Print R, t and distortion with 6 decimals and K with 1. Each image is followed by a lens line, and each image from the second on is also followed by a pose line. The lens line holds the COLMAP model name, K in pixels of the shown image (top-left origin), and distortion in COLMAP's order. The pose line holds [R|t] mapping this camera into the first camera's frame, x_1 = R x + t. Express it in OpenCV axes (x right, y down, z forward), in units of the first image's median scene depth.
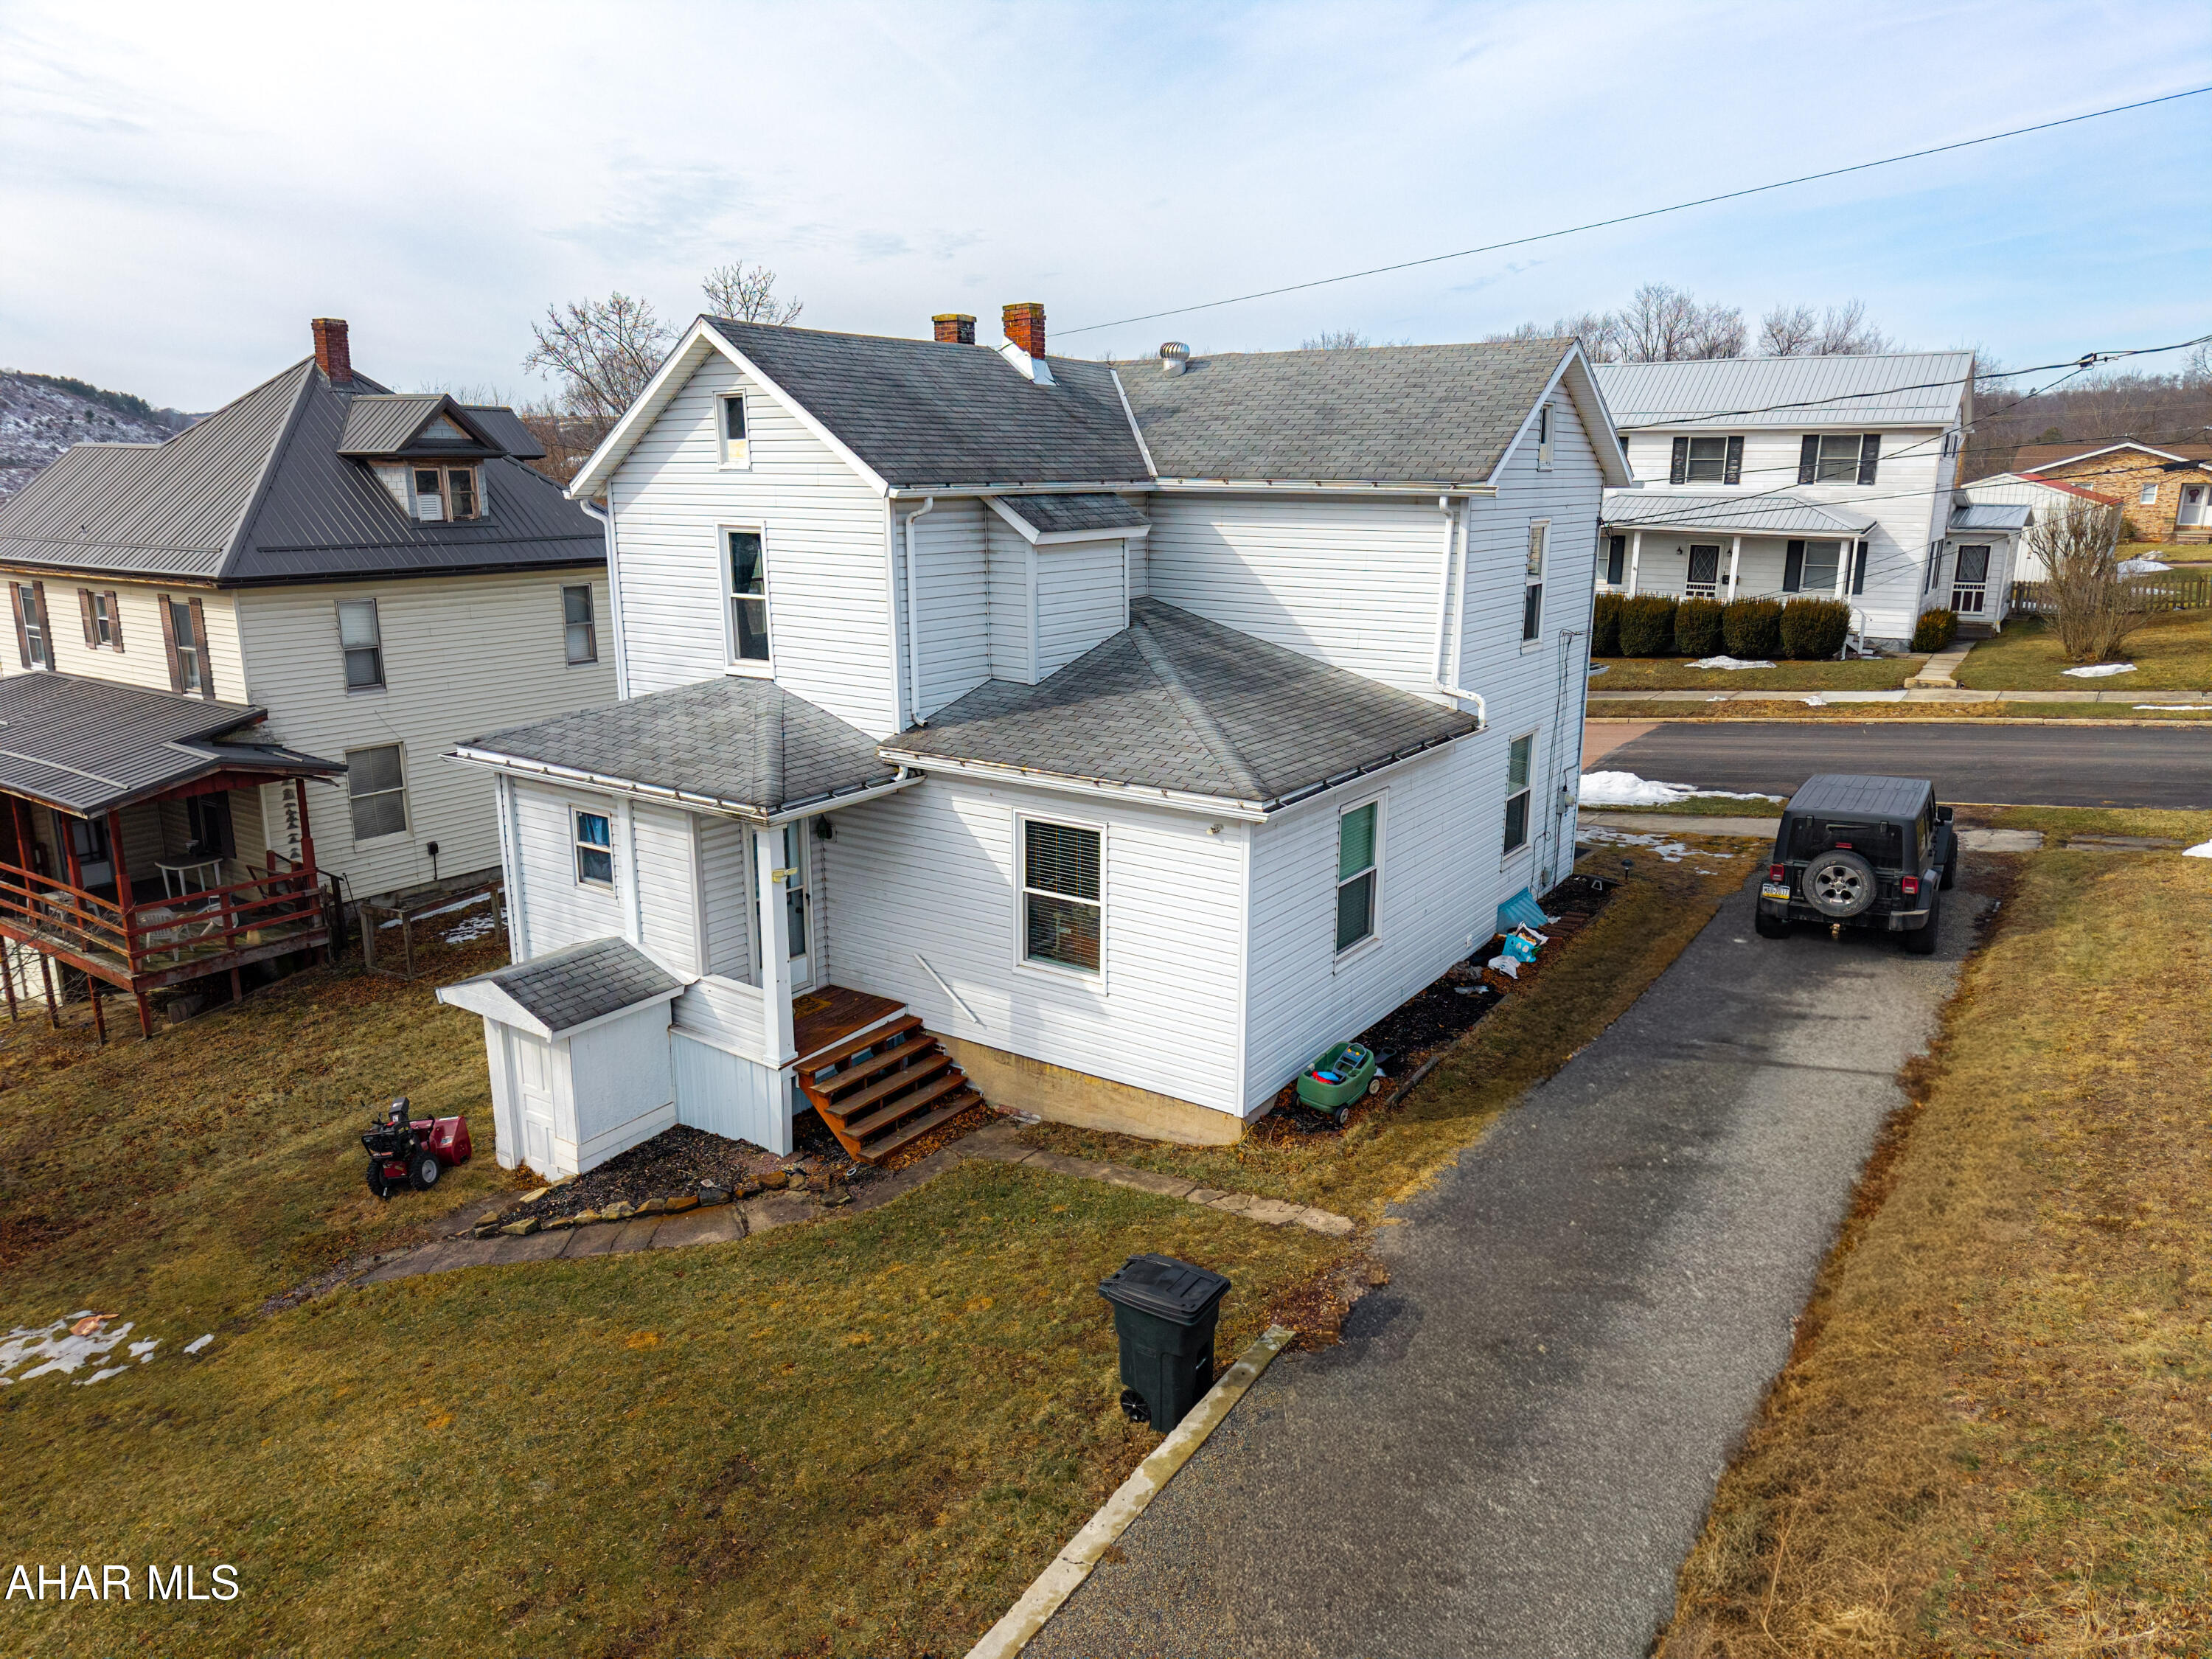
lens RADIAL K [[1471.0, 0, 1106.0], [0, 1471.0, 829.5], [0, 0, 1]] dist [0.006447, 0.002239]
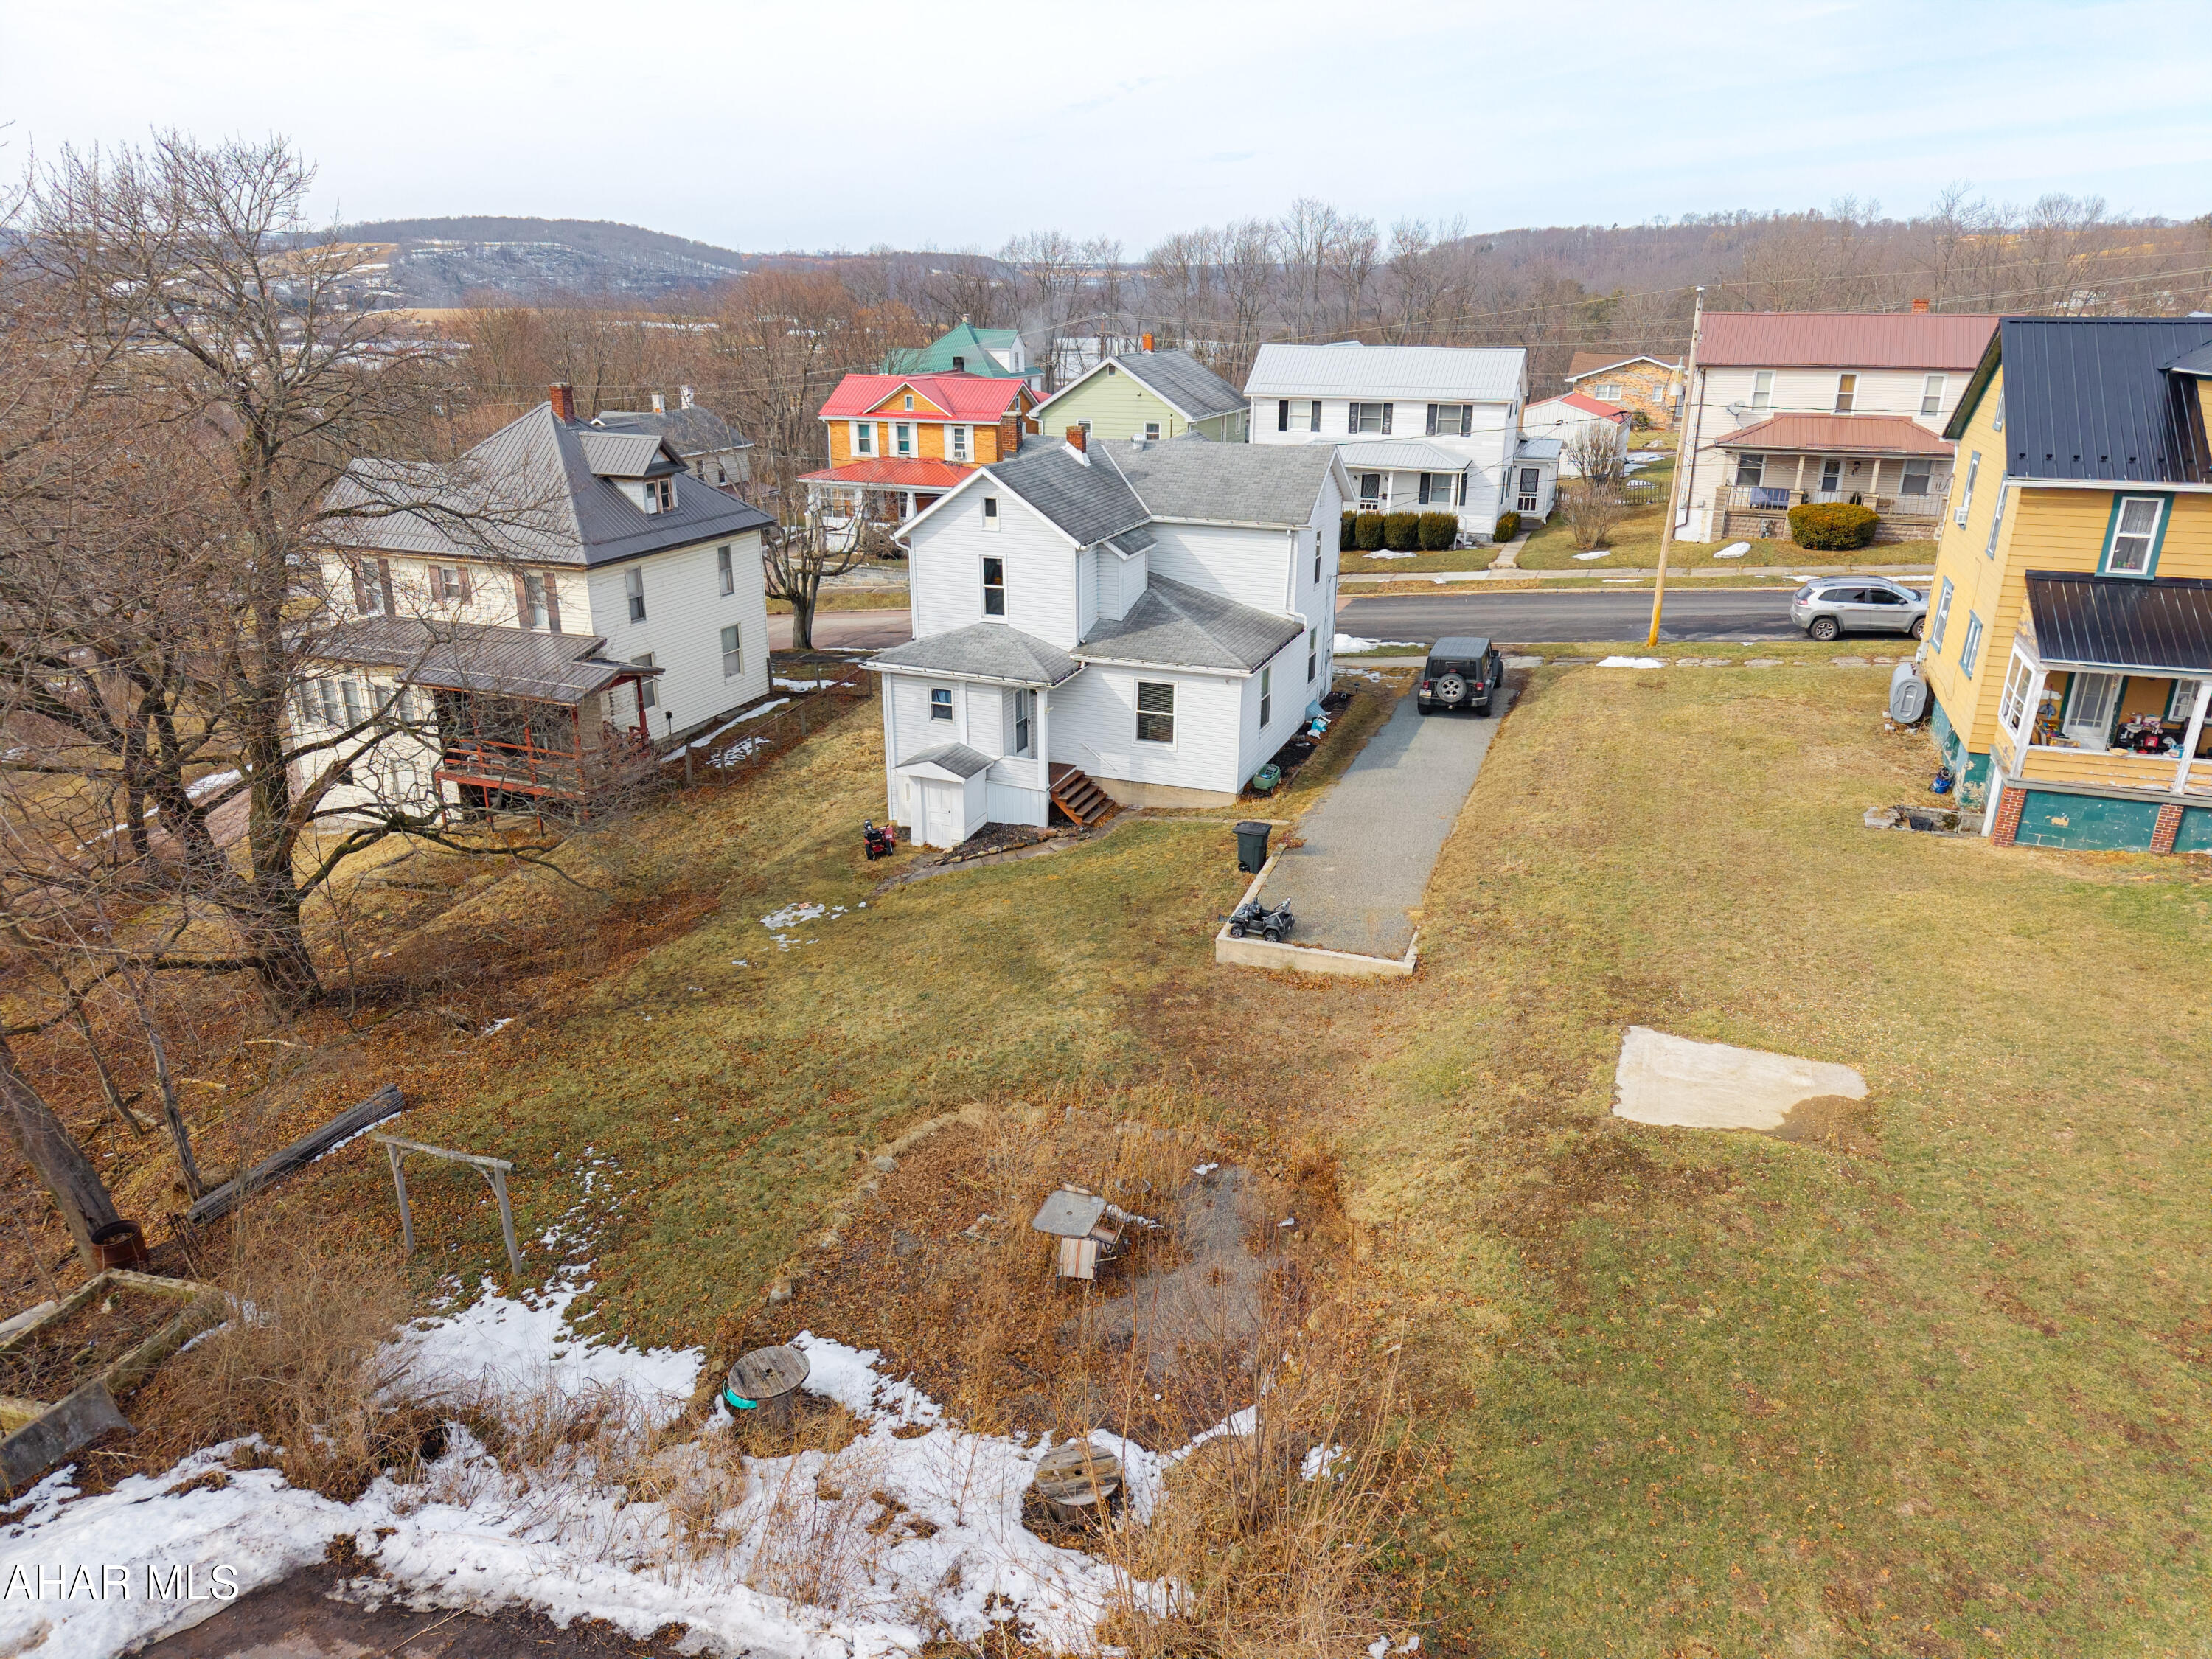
lens RADIAL K [[1483.5, 0, 1106.0], [0, 1483.5, 829.5], [0, 0, 1]] dist [0.052386, -0.075647]
pose [[0.972745, -0.078249, 0.218273, -0.556204], [0.054186, 0.991986, 0.114136, -0.038778], [-0.225455, -0.099198, 0.969190, -1.161992]]
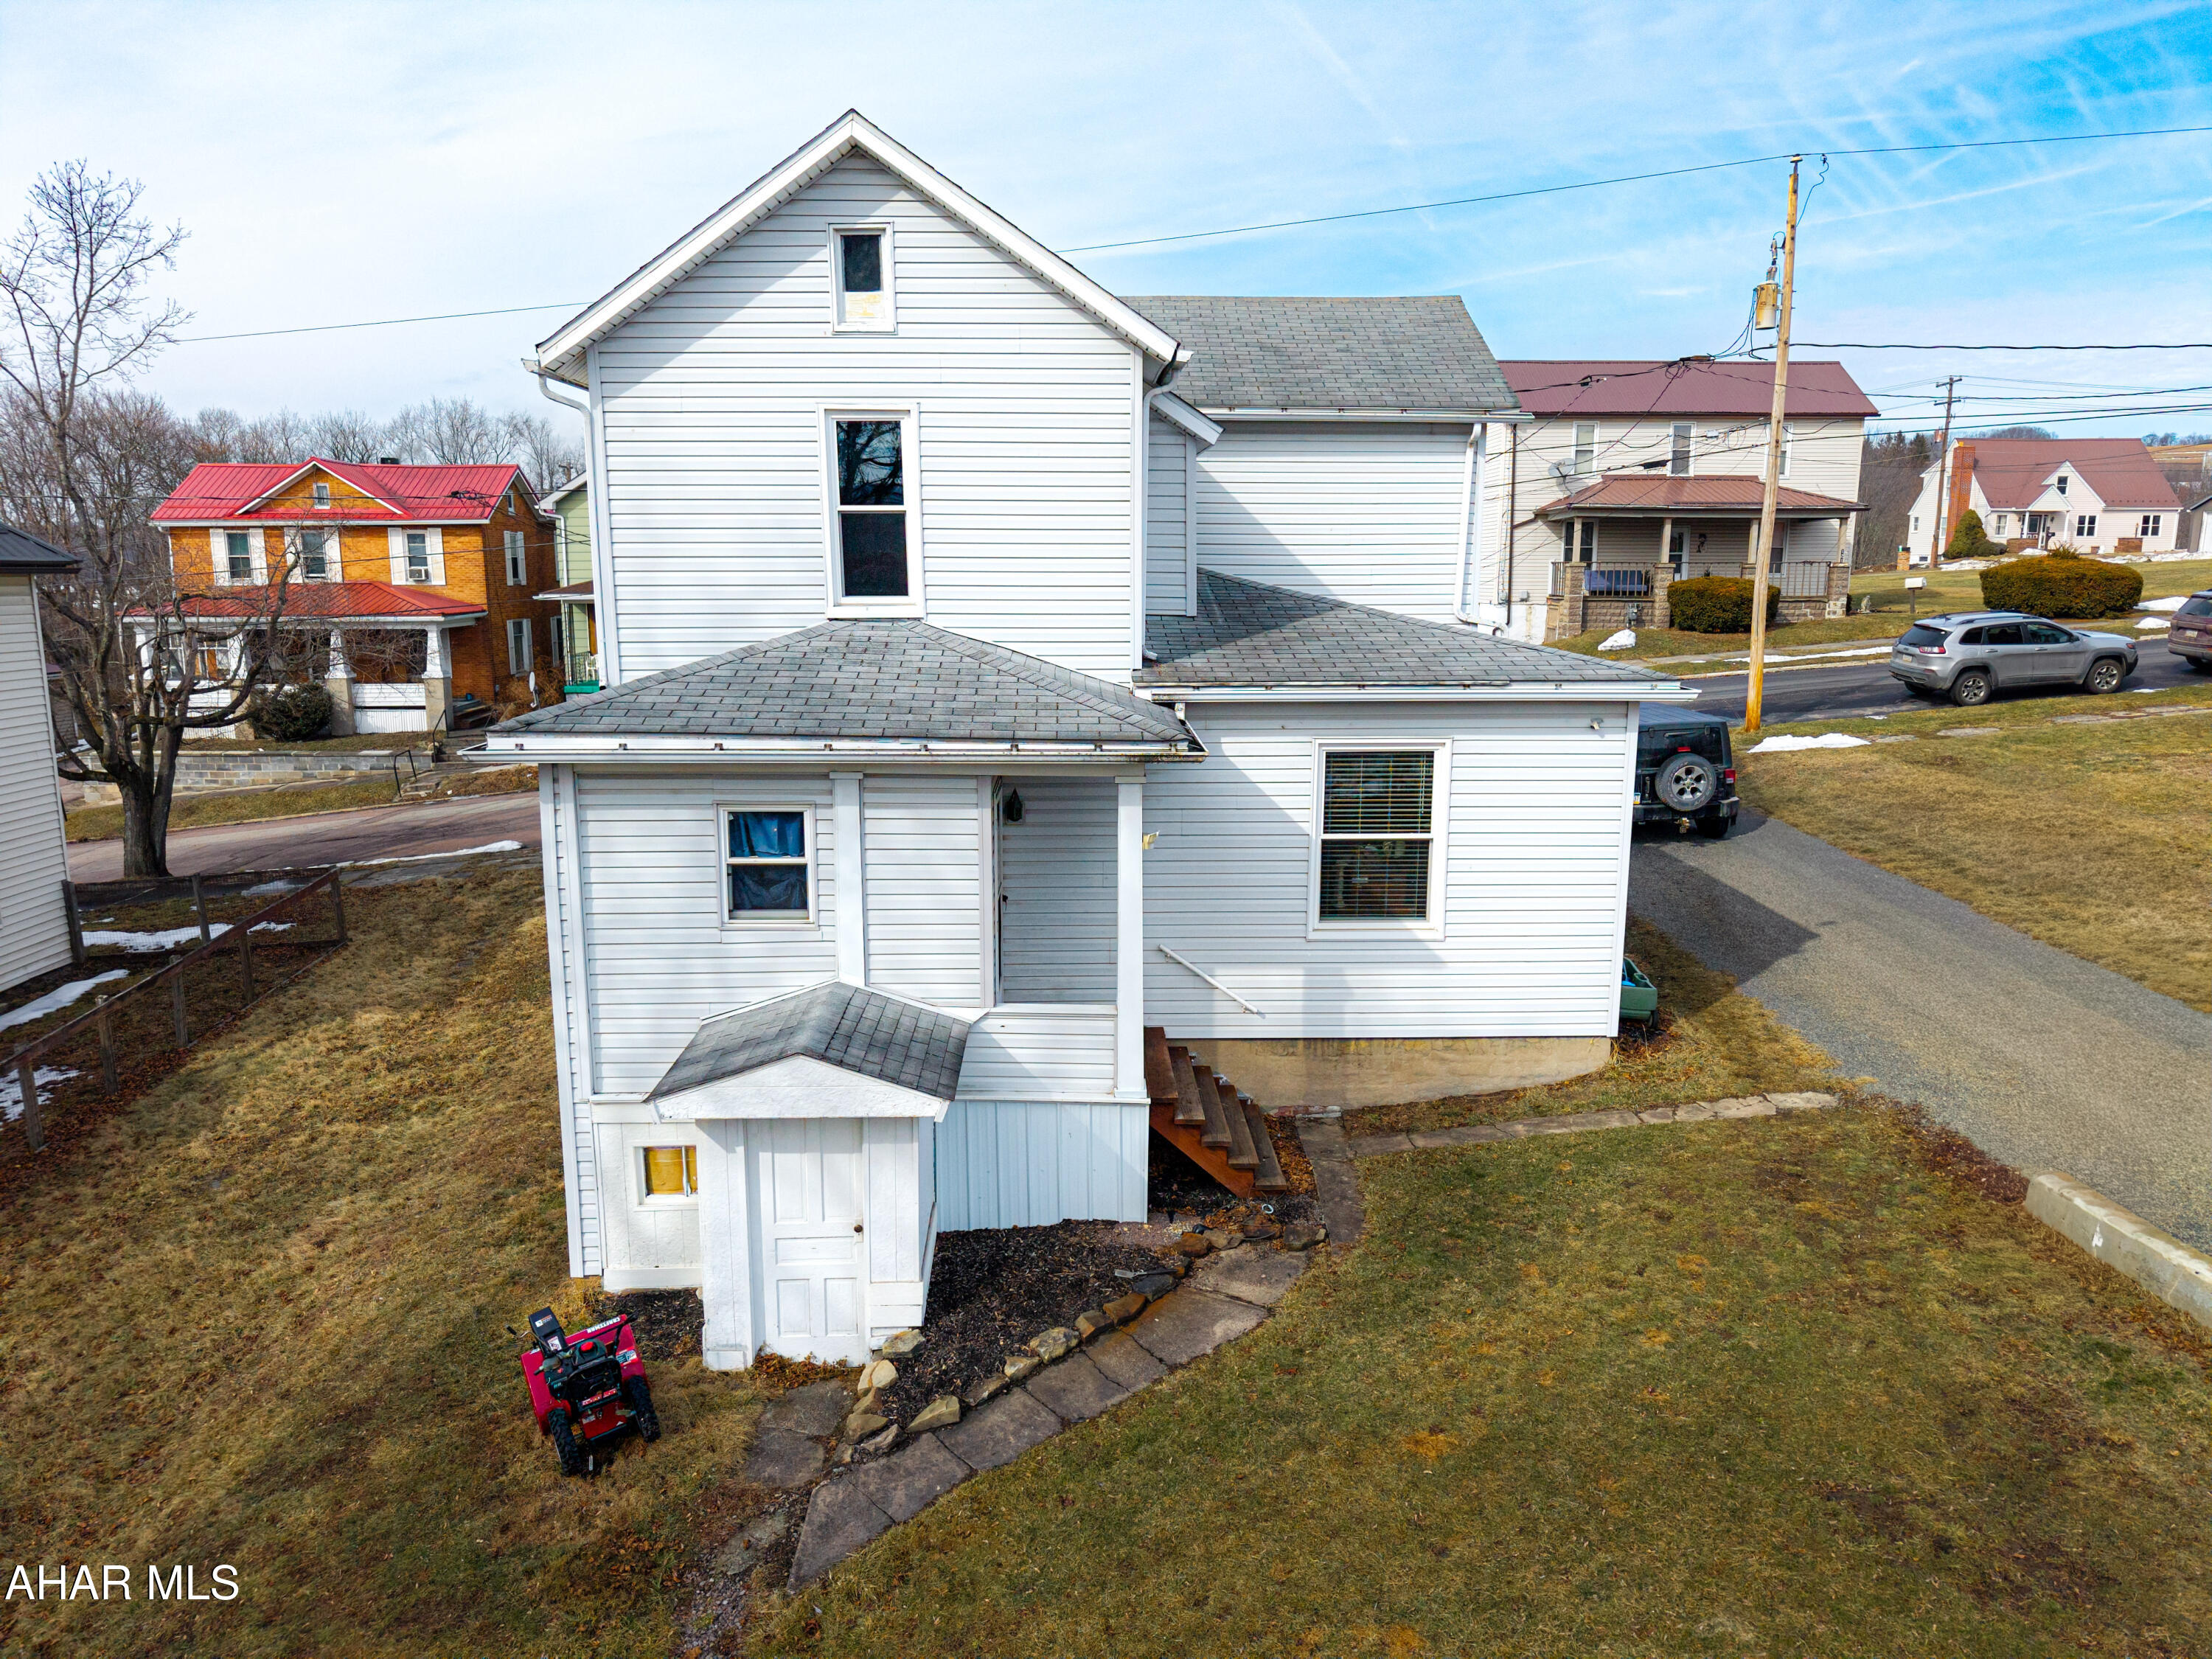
lens RADIAL K [[1483.5, 0, 1106.0], [0, 1483.5, 829.5], [0, 0, 1]] dist [0.052386, -0.075647]
pose [[0.805901, -0.106596, 0.582375, -0.560423], [0.143822, 0.989441, -0.017919, 0.029384], [-0.574316, 0.098200, 0.812722, 0.318861]]
